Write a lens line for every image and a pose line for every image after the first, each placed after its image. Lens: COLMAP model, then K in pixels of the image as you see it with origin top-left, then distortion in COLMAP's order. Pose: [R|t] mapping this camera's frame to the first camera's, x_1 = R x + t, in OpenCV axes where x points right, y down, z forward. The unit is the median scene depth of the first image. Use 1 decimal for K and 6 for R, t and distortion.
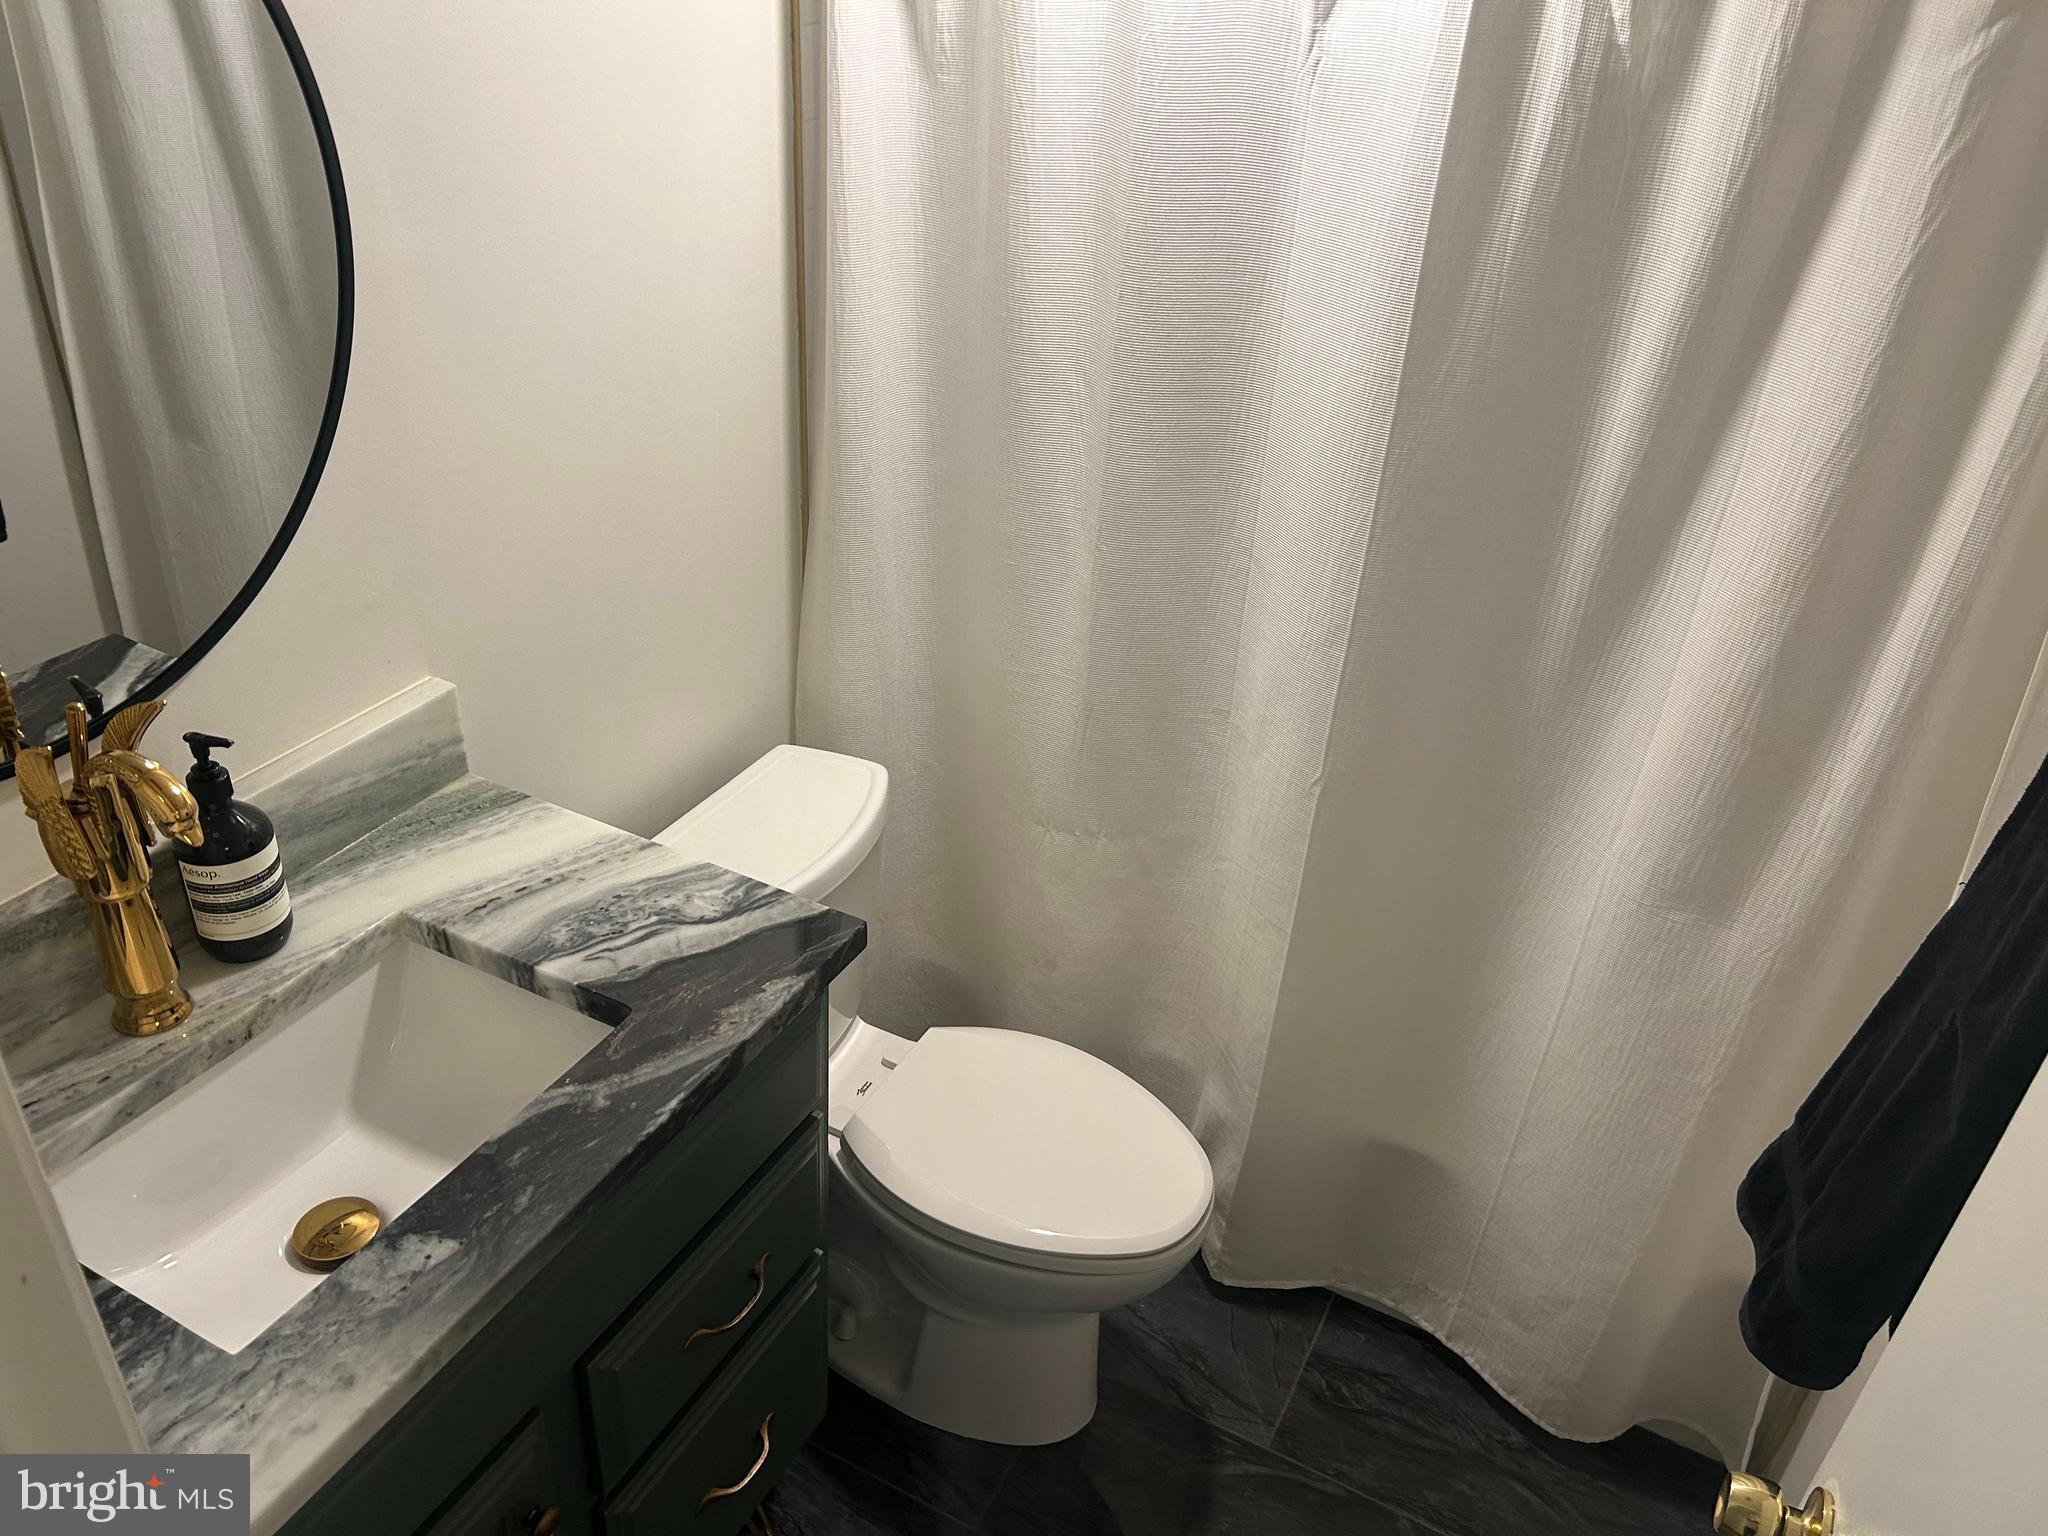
lens RADIAL K [[1539.4, 0, 1022.8], [0, 1539.4, 777.5], [0, 0, 1]] dist [0.057399, -0.065443]
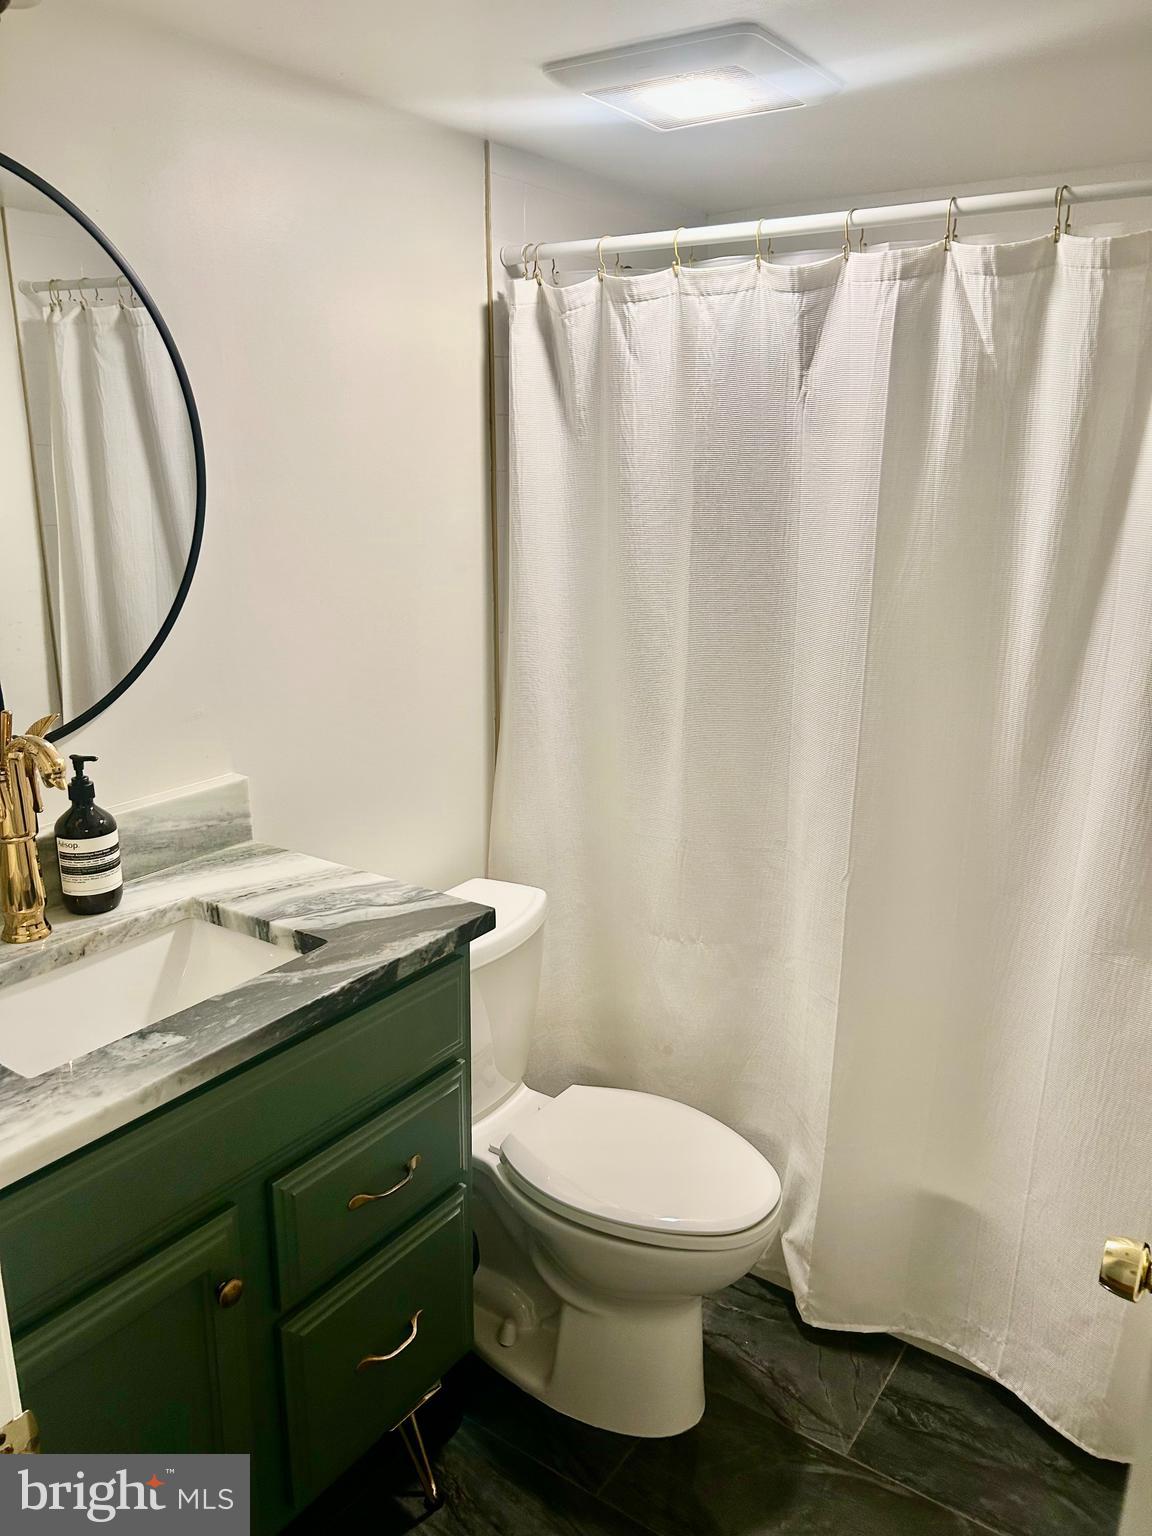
lens RADIAL K [[1154.6, 0, 568.1], [0, 1154.6, 778.0], [0, 0, 1]] dist [0.057399, -0.065443]
pose [[0.989815, -0.017131, -0.141324, 0.113670], [-0.023273, 0.959905, -0.279357, 0.258027], [0.140444, 0.279801, 0.949730, -0.052499]]
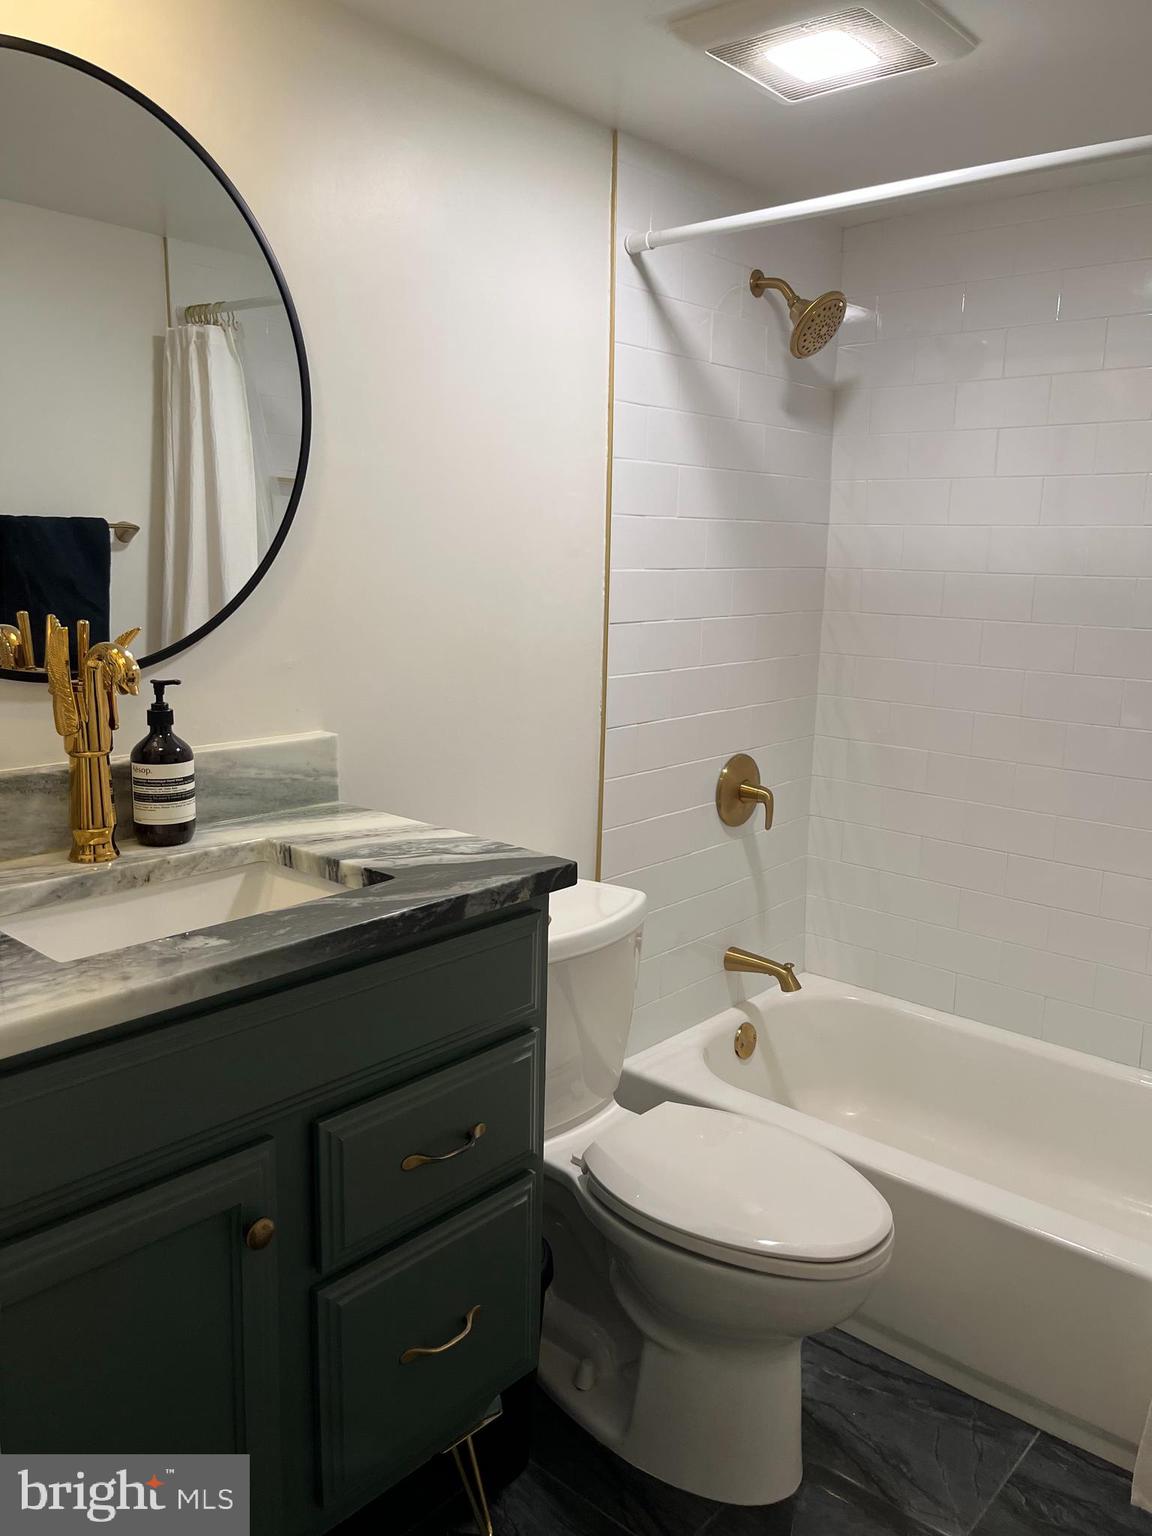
lens RADIAL K [[1165.0, 0, 587.0], [0, 1165.0, 763.1], [0, 0, 1]] dist [0.034624, -0.045629]
pose [[0.970806, 0.002937, -0.239848, 0.139237], [-0.093571, 0.925342, -0.367406, 0.359225], [0.220862, 0.379123, 0.898602, 0.052019]]
